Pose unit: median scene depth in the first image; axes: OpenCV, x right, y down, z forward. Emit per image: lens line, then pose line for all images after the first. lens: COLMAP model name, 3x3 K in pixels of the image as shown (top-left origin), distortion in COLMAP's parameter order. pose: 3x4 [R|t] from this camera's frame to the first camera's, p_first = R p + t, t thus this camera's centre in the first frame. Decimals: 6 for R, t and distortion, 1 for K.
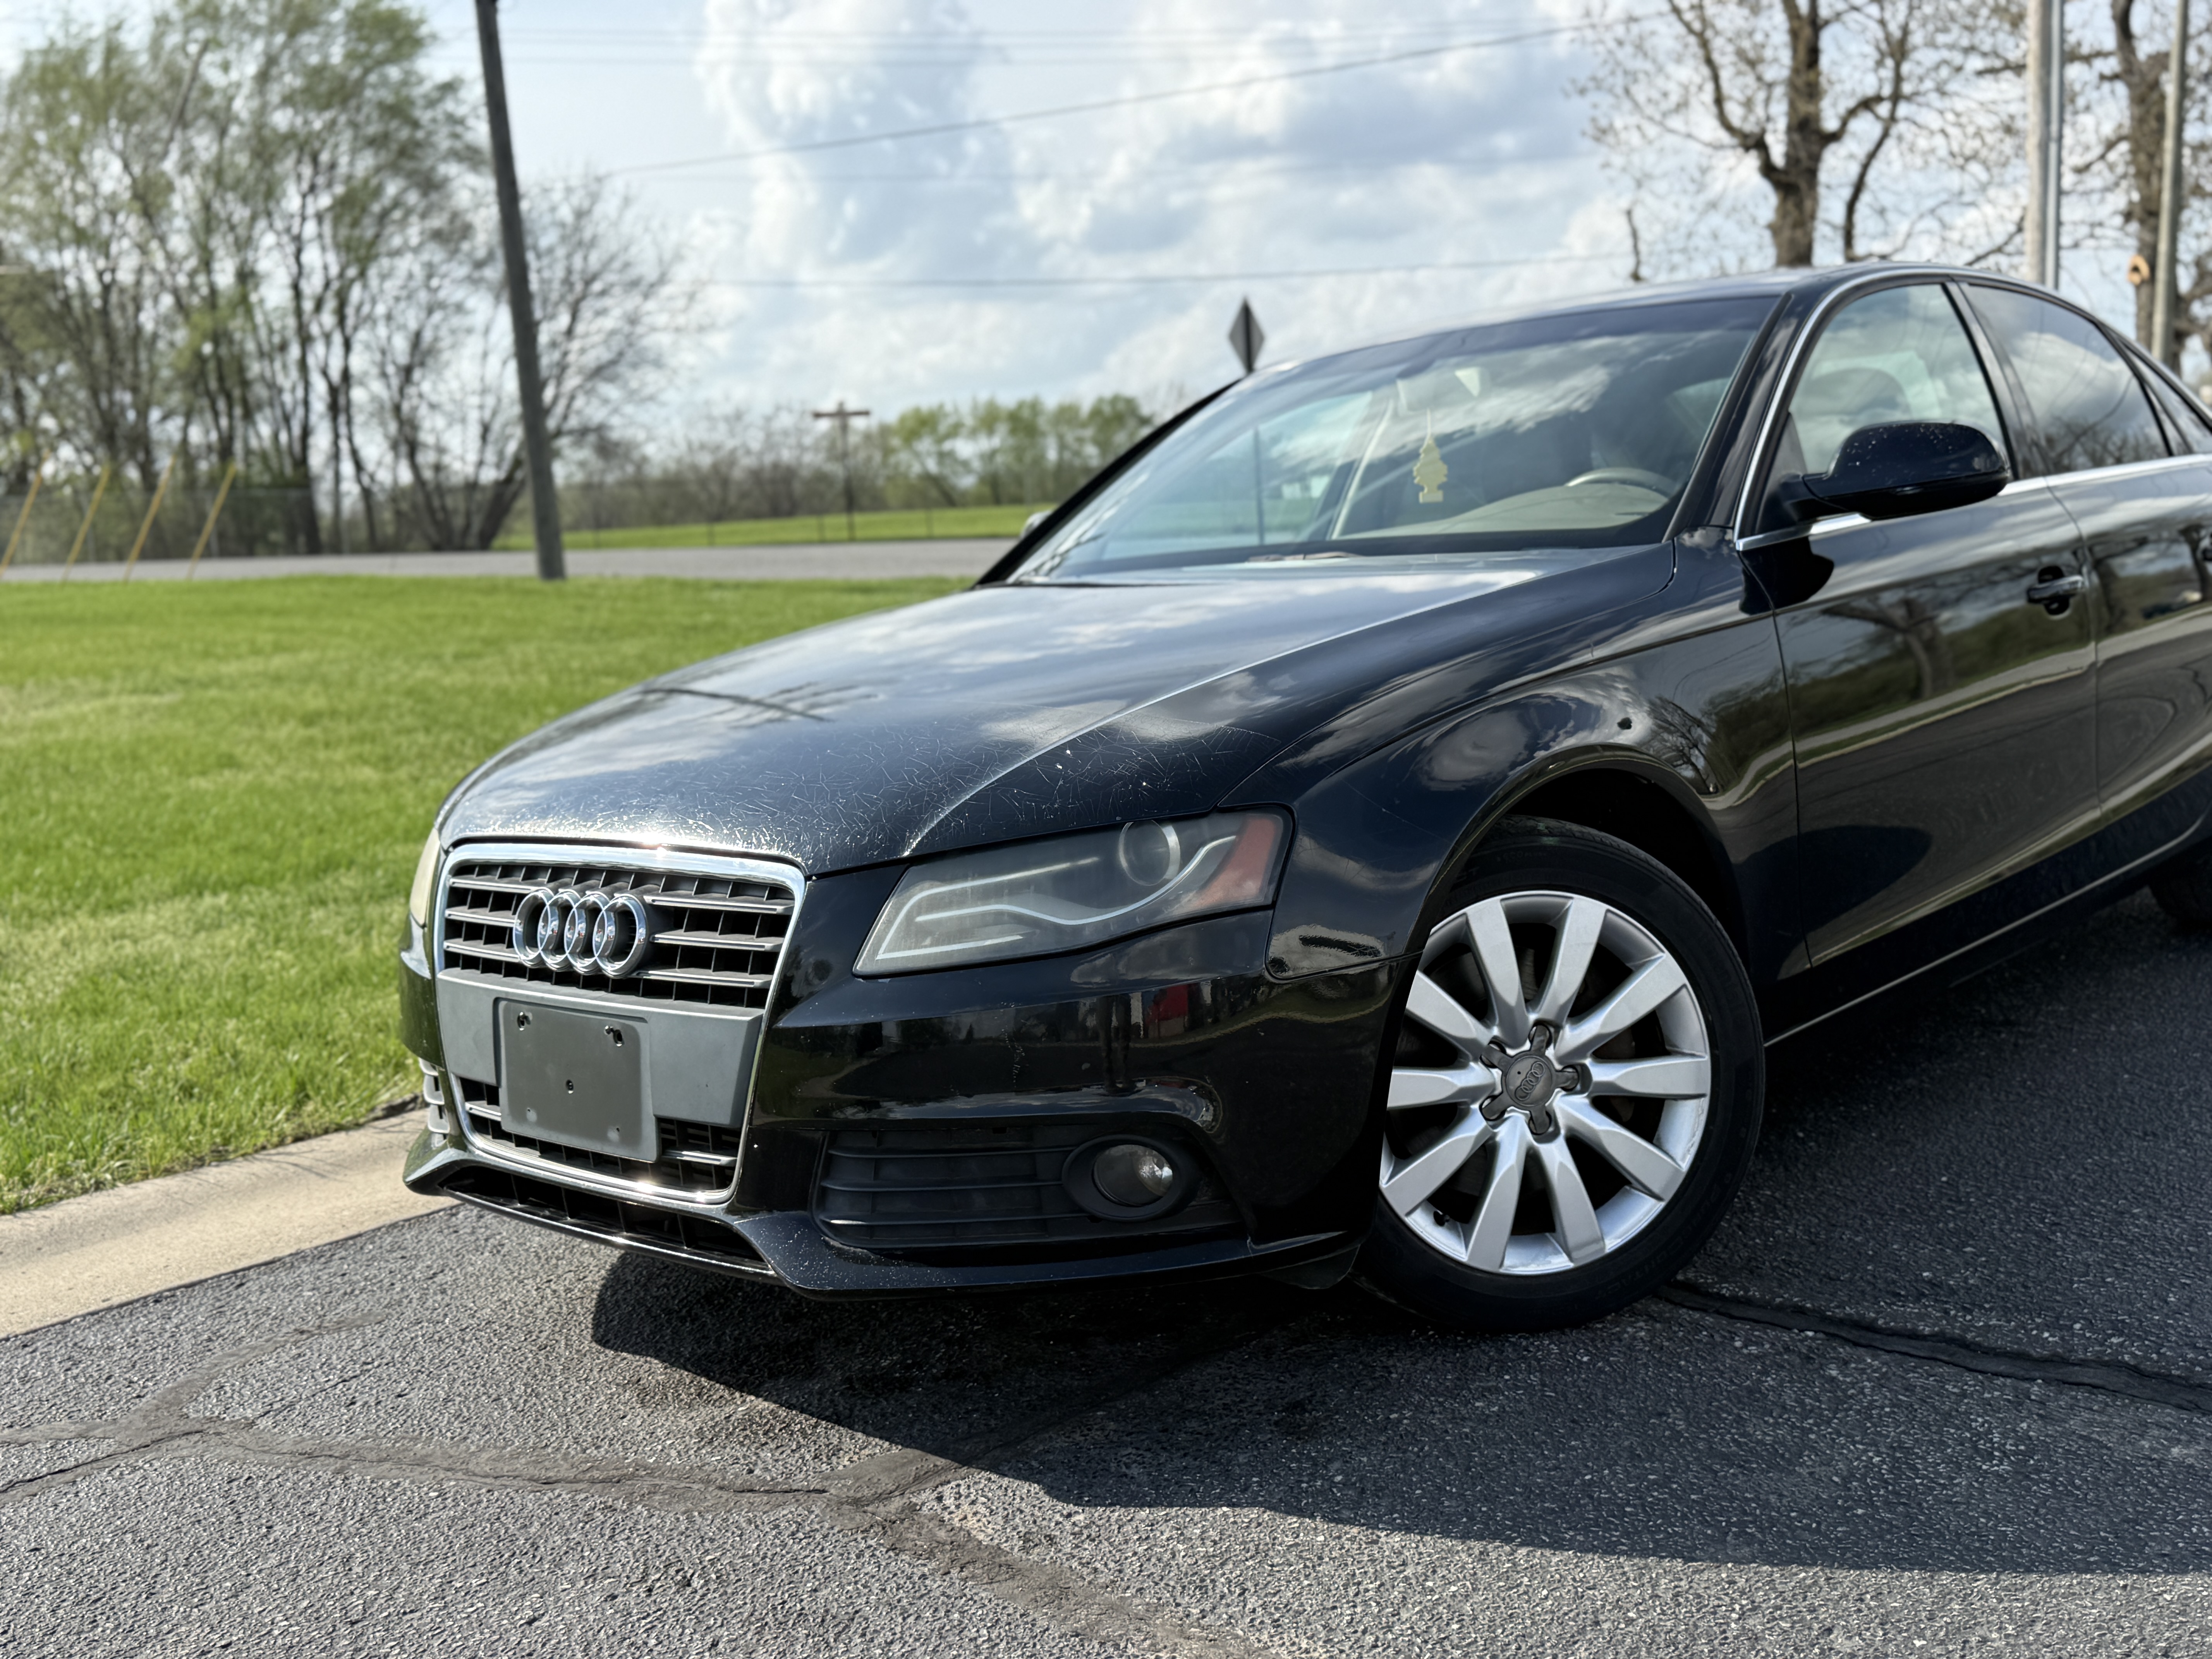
lens RADIAL K [[2237.2, 0, 1118.7], [0, 2237.2, 811.6], [0, 0, 1]] dist [0.012464, 0.000000]
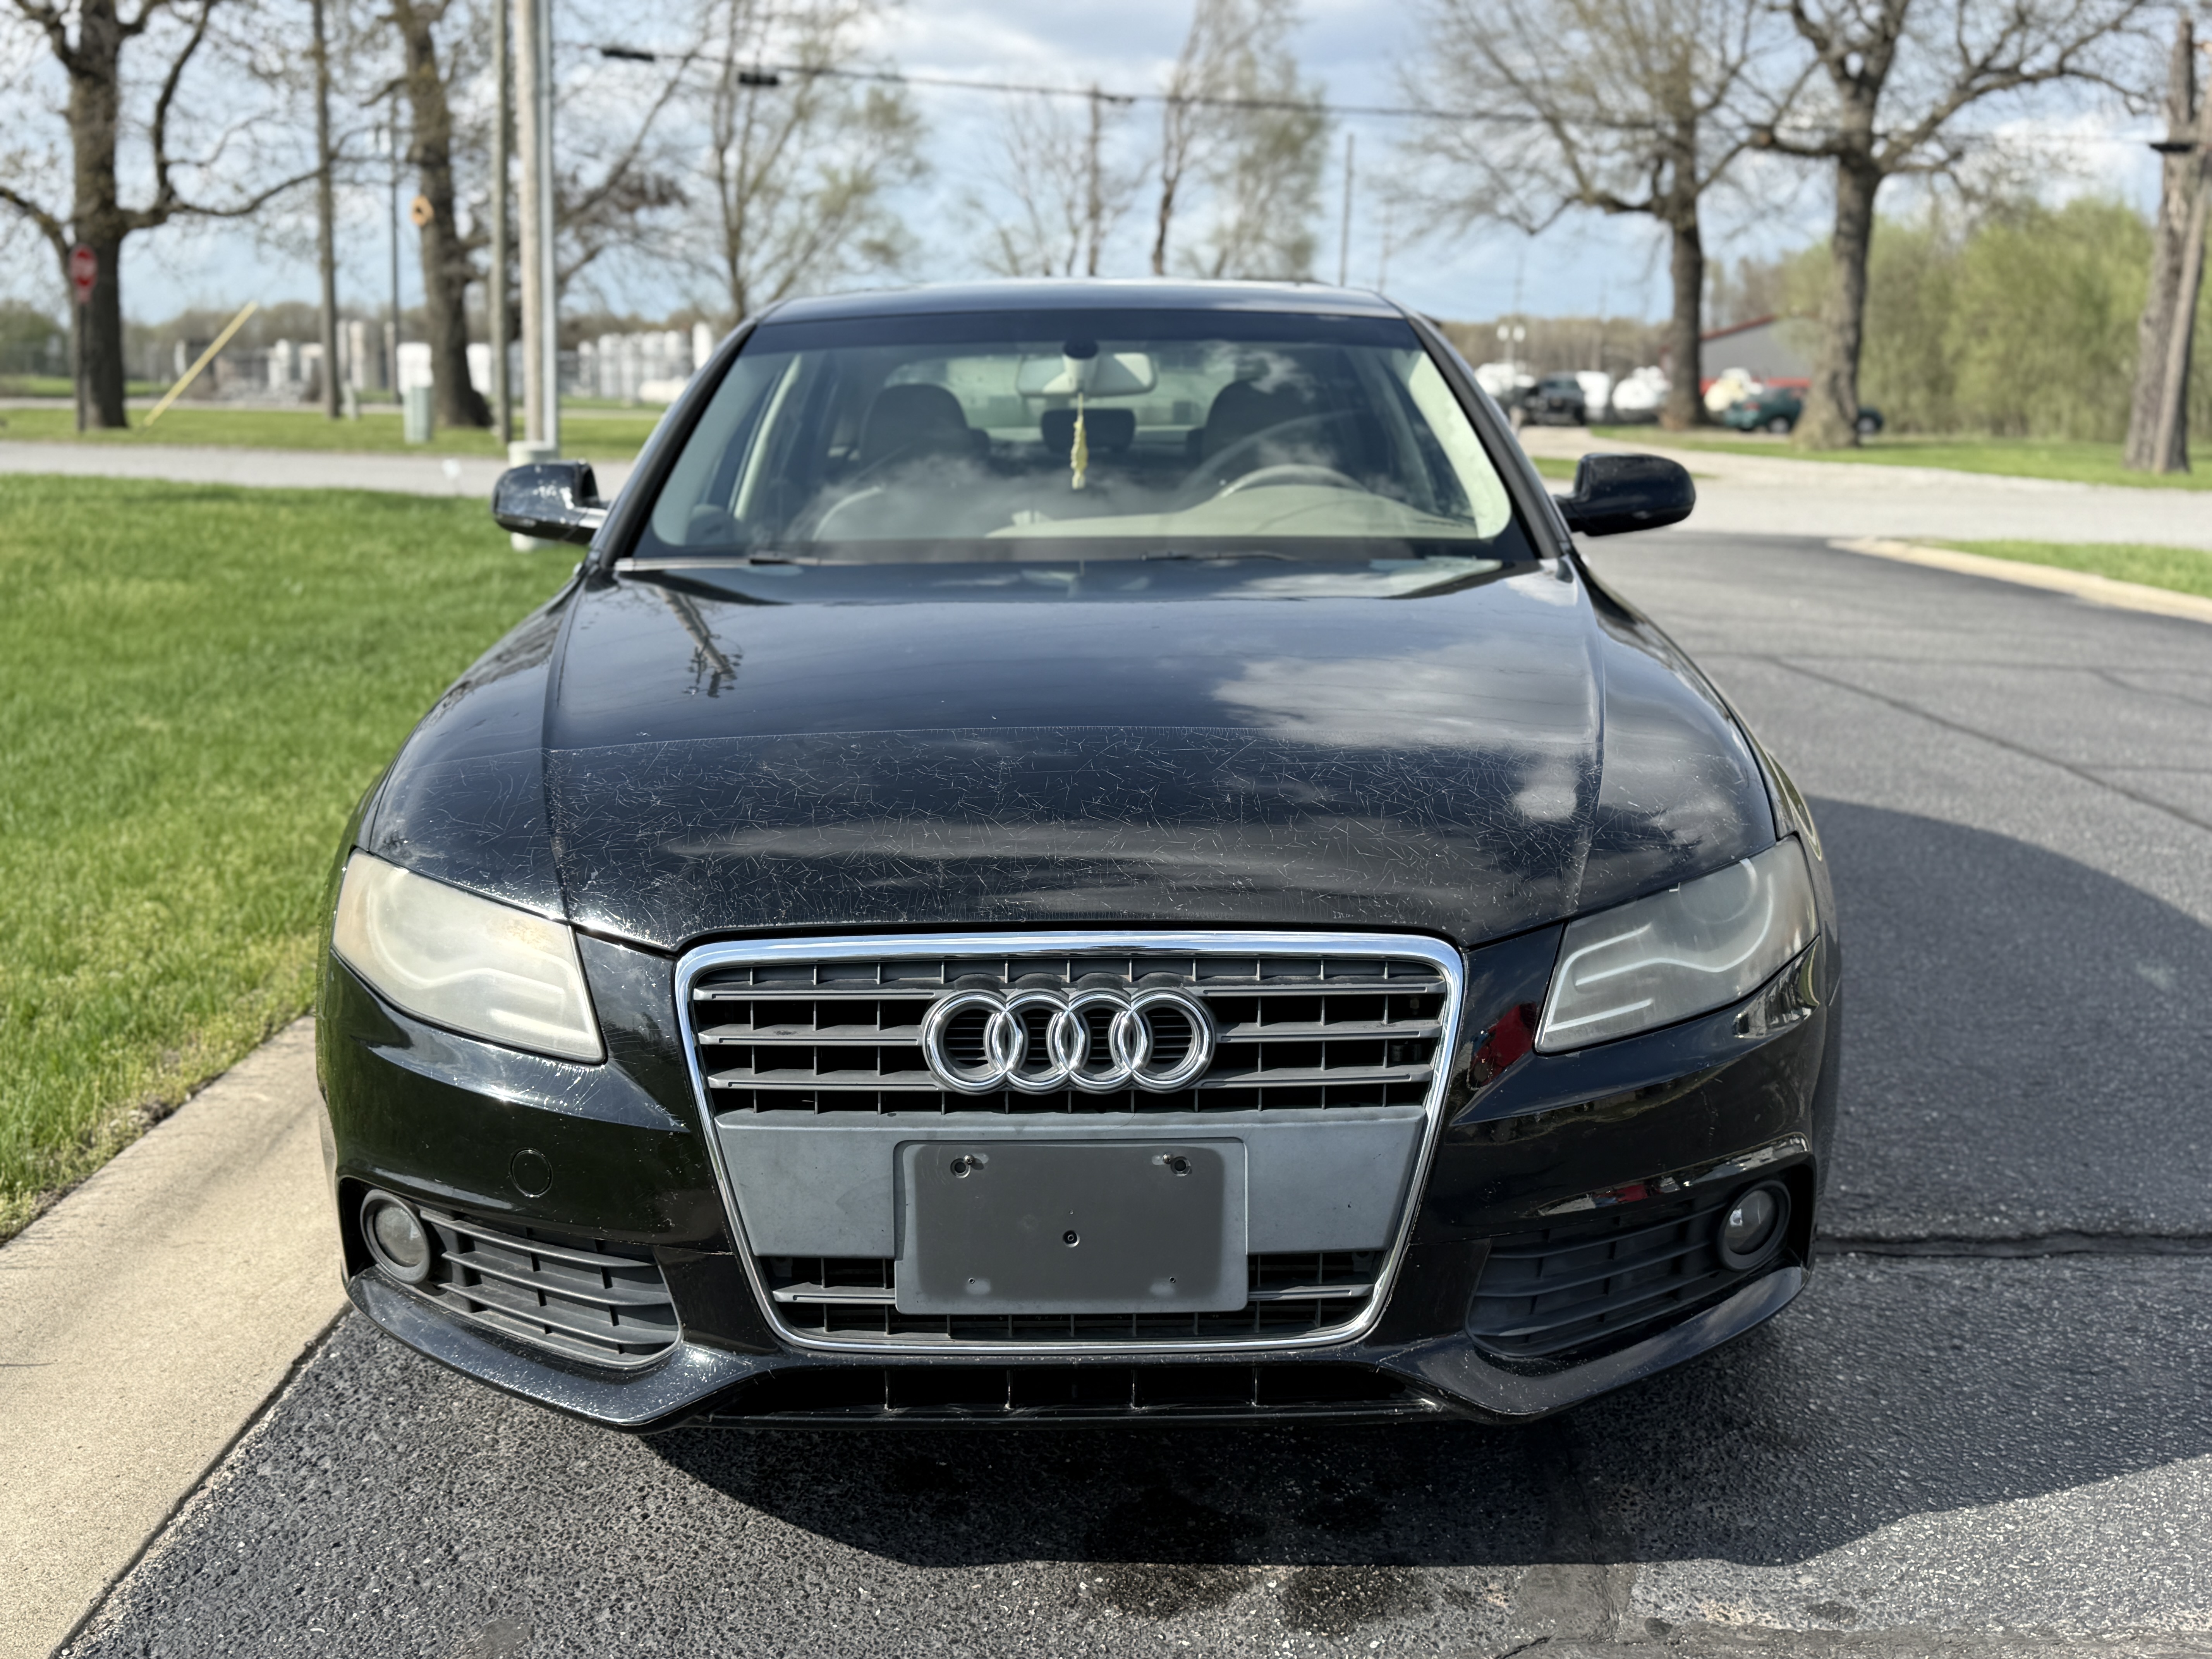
lens RADIAL K [[2237.2, 0, 1104.2], [0, 2237.2, 822.9], [0, 0, 1]] dist [0.012464, 0.000000]
pose [[0.722416, -0.053129, 0.689414, -0.751814], [0.025720, 0.998418, 0.049990, -0.059525], [-0.690980, -0.018382, 0.722640, 0.421719]]
